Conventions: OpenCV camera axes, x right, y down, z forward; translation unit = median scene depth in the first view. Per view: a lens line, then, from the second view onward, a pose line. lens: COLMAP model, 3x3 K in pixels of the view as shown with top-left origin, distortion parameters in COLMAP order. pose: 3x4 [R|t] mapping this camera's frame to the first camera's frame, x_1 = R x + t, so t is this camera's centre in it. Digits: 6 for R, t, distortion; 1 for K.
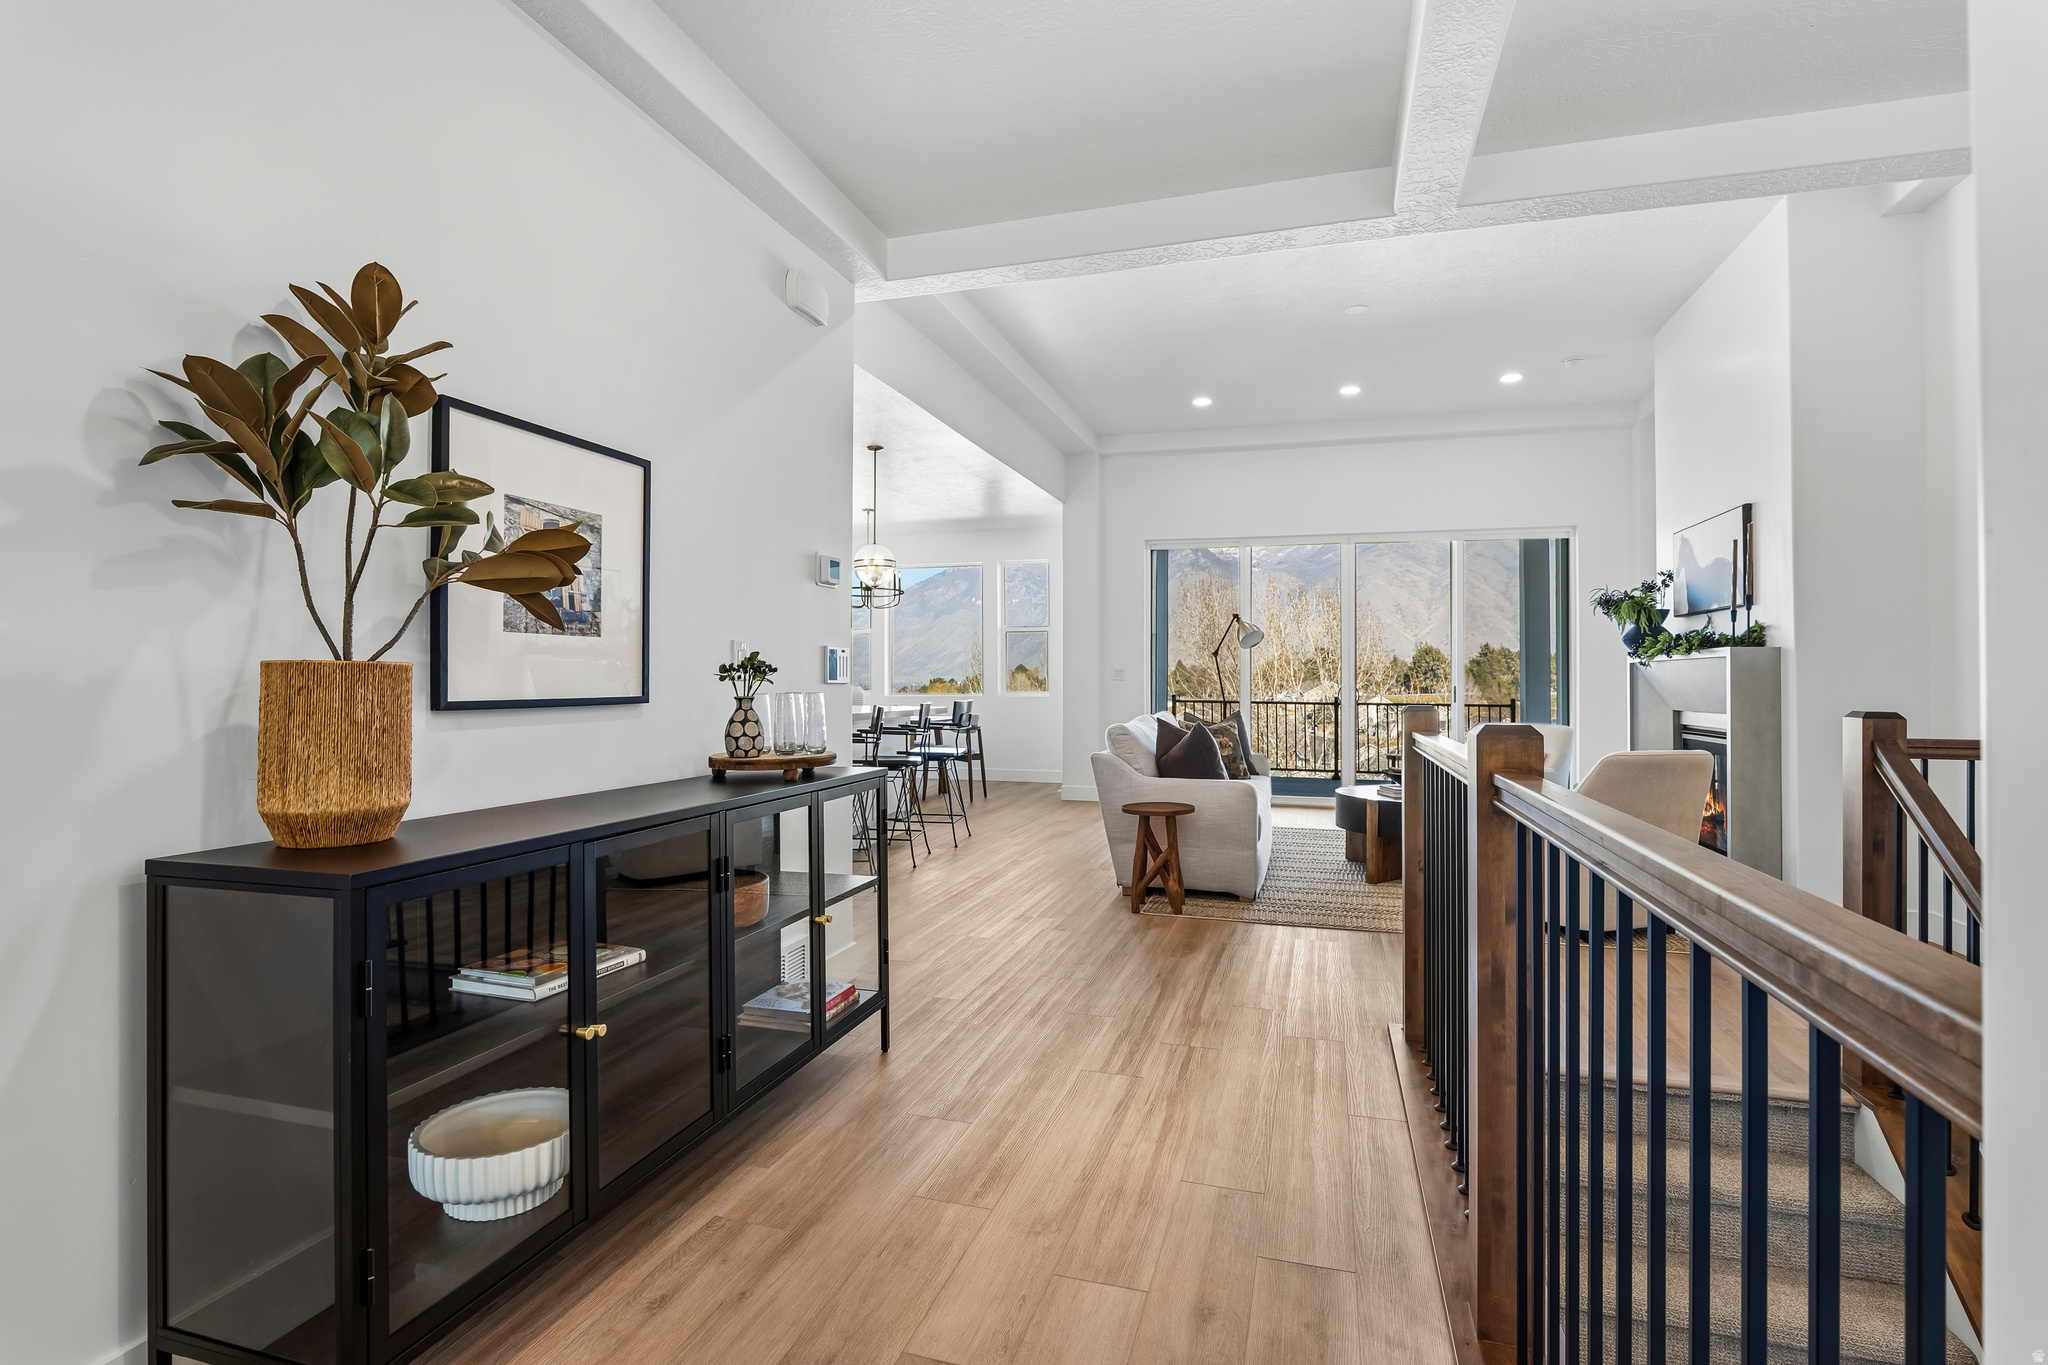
lens RADIAL K [[954.7, 0, 1017.8], [0, 954.7, 674.3], [0, 0, 1]] dist [-0.022035, 0.004555]
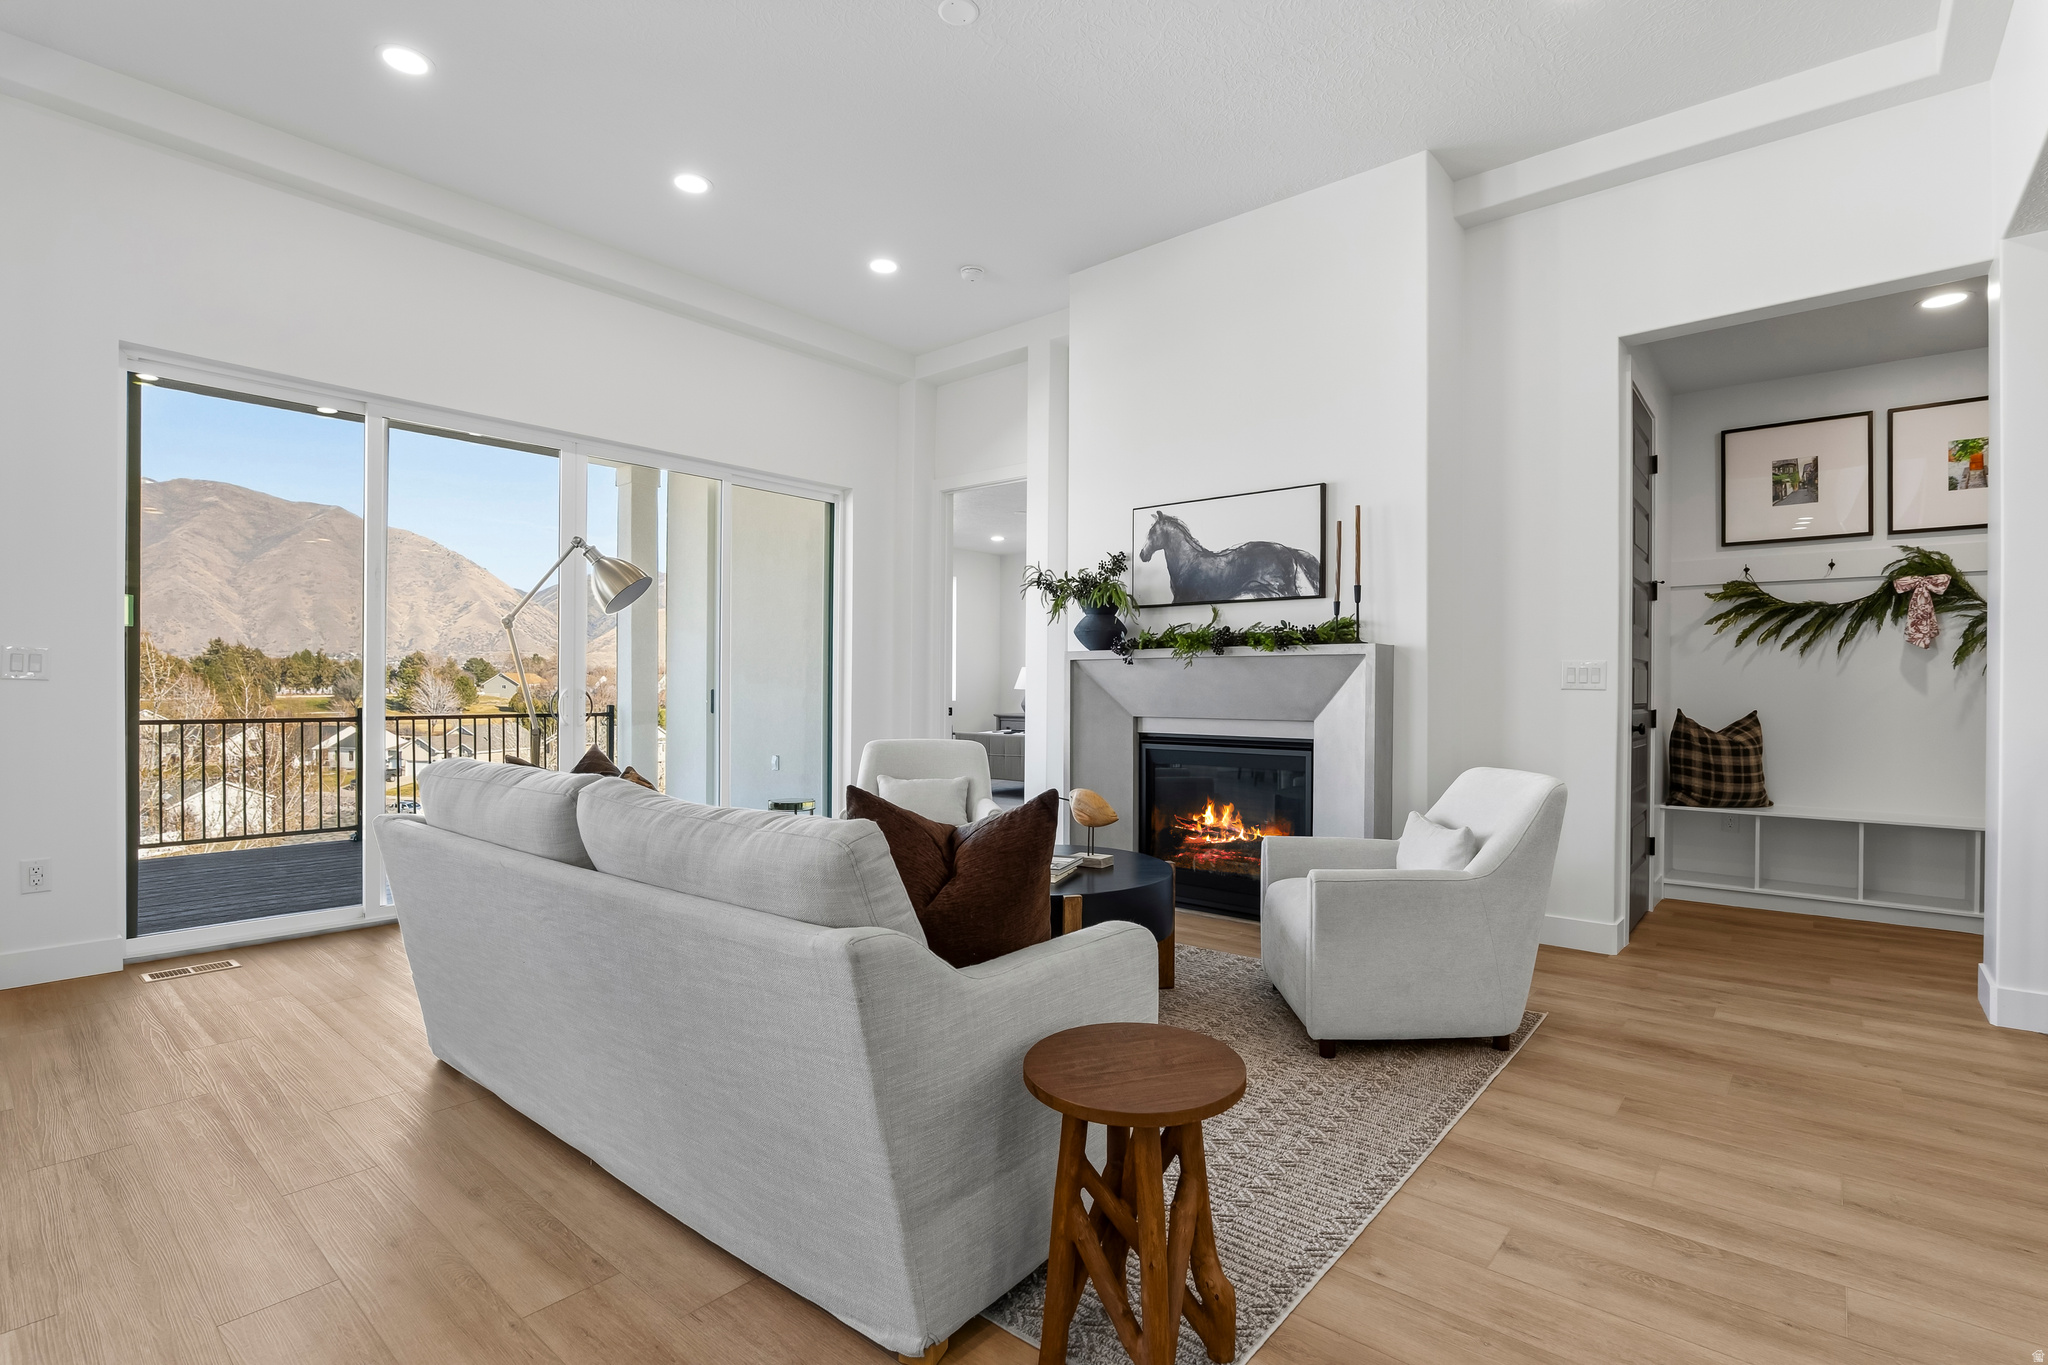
lens RADIAL K [[954.7, 0, 1036.4], [0, 954.7, 695.8], [0, 0, 1]] dist [-0.022035, 0.004555]
pose [[0.380965, -0.011174, 0.924522, -0.129993], [-0.007234, 0.999860, 0.015066, 0.006233], [-0.924561, -0.012428, 0.380831, 0.706613]]
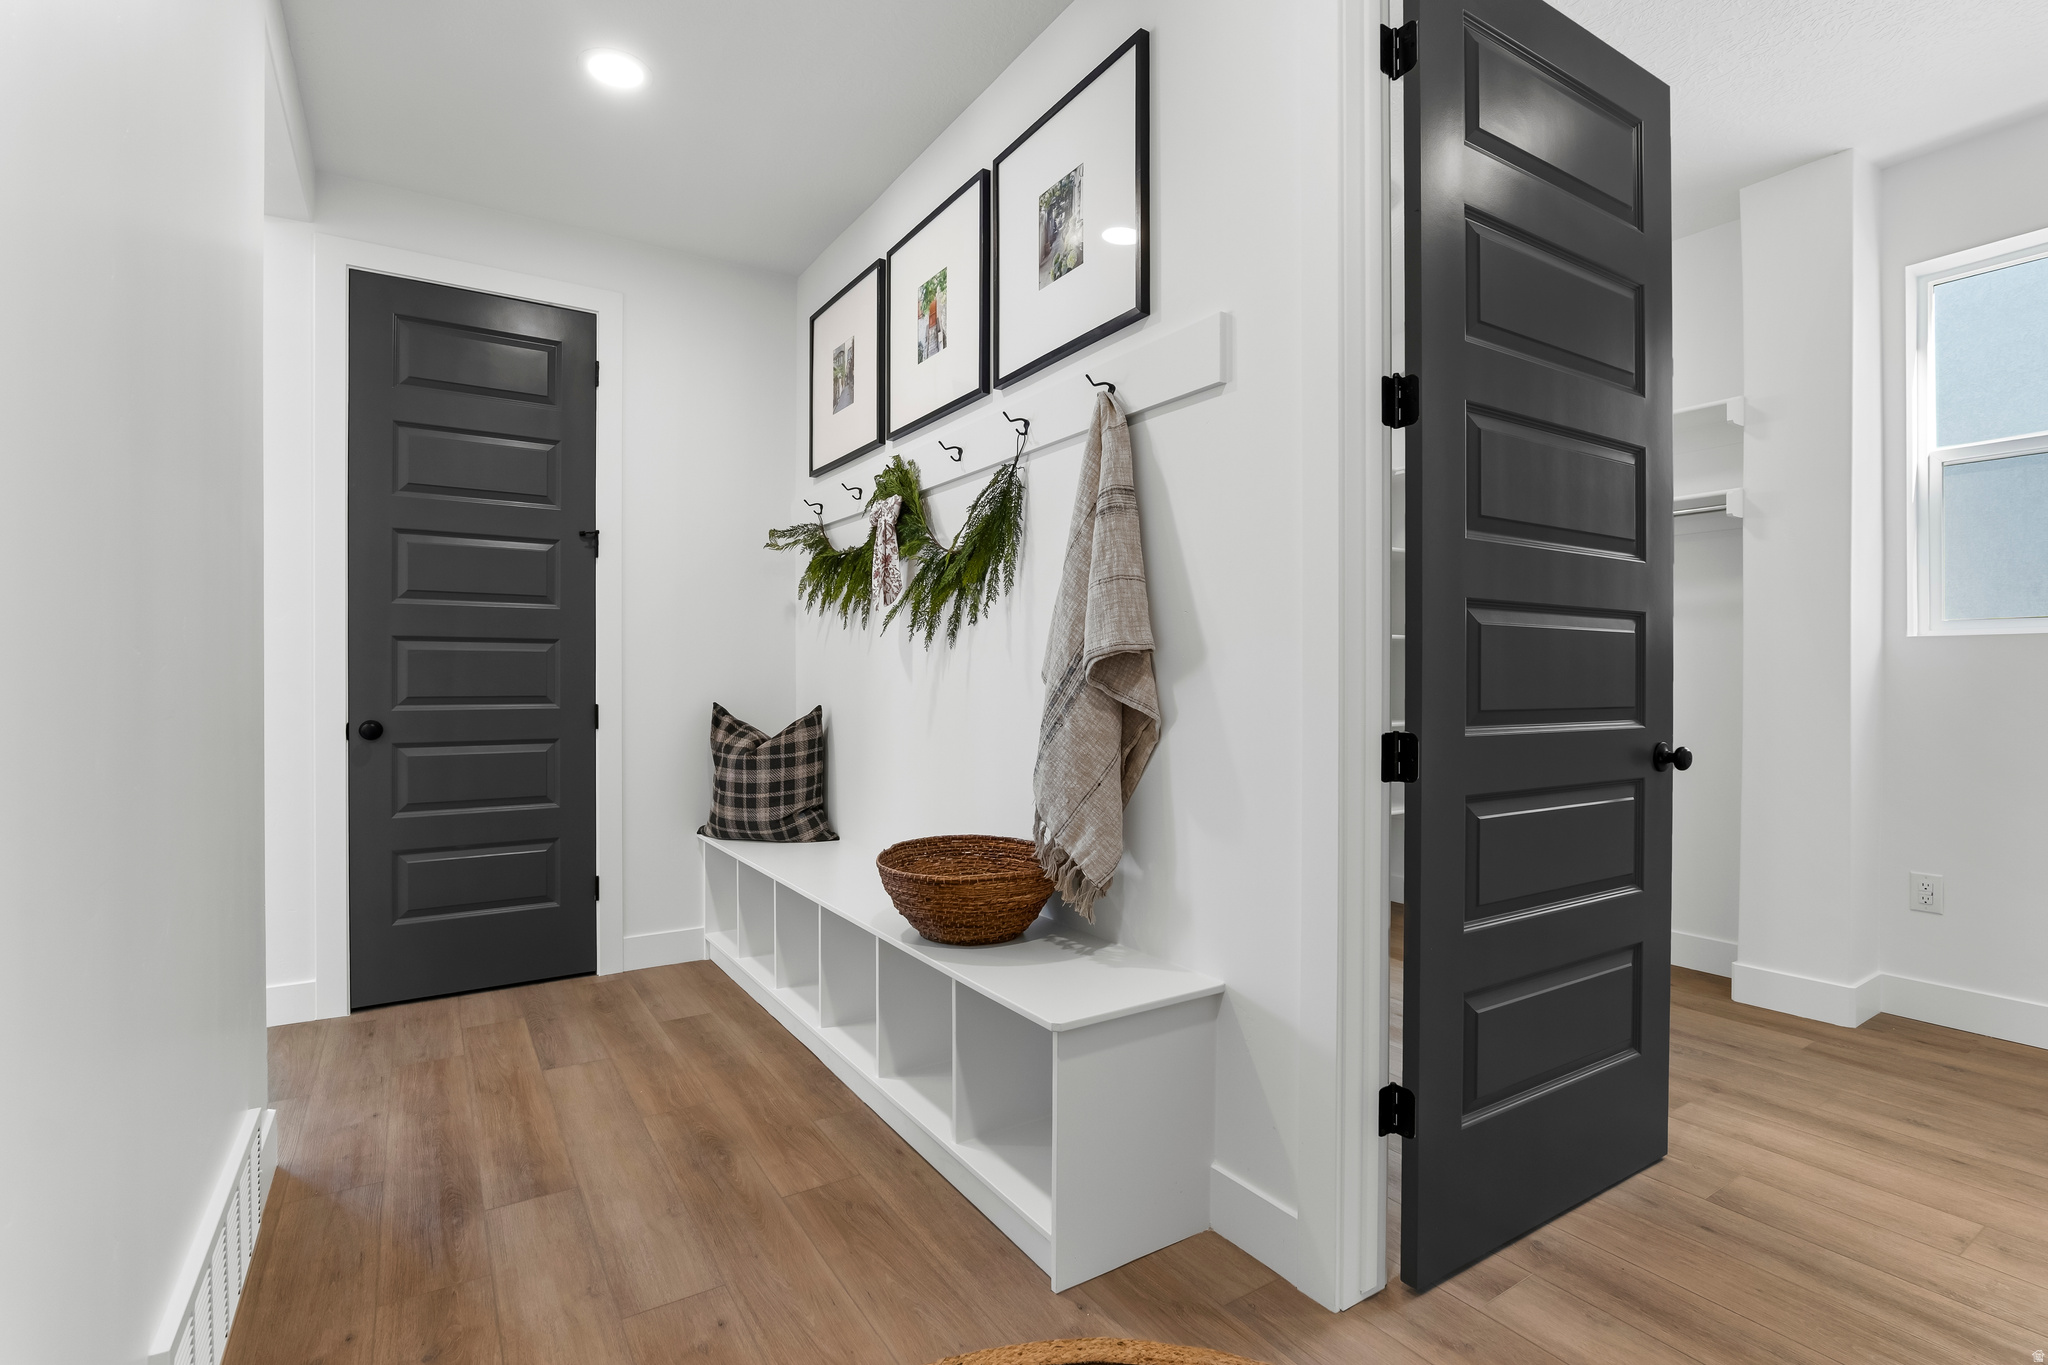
lens RADIAL K [[954.7, 0, 1031.7], [0, 954.7, 669.7], [0, 0, 1]] dist [-0.022035, 0.004555]
pose [[0.636304, 0.000282, 0.771439, 0.515394], [-0.001092, 0.999999, 0.000535, 0.003762], [-0.771438, -0.001183, 0.636303, -0.046482]]
